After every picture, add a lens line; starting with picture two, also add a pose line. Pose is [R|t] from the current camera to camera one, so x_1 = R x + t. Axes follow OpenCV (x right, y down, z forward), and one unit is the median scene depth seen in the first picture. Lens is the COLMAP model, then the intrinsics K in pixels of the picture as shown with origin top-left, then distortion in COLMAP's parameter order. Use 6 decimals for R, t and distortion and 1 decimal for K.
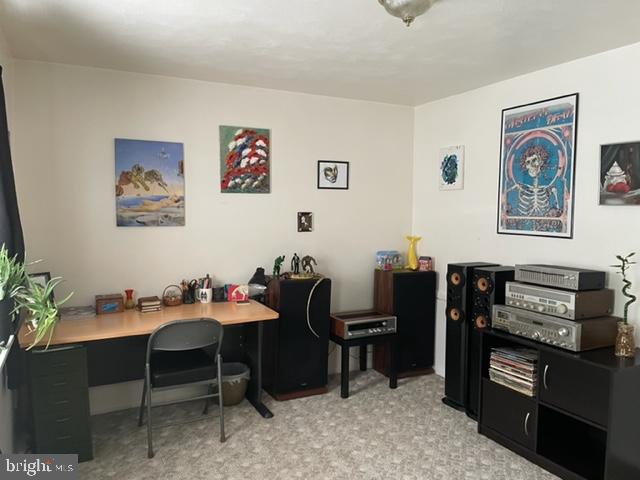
lens RADIAL K [[485.7, 0, 317.8], [0, 485.7, 241.1], [0, 0, 1]] dist [0.038129, -0.018248]
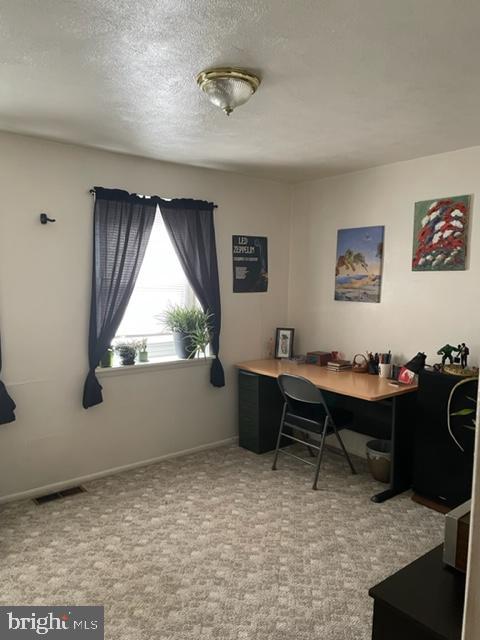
lens RADIAL K [[485.7, 0, 237.7], [0, 485.7, 320.6], [0, 0, 1]] dist [0.038129, -0.018248]
pose [[0.191193, 0.082476, -0.978081, 0.721001], [-0.077542, 0.994618, 0.068713, -0.041411], [0.978485, 0.062705, 0.196560, 0.480522]]
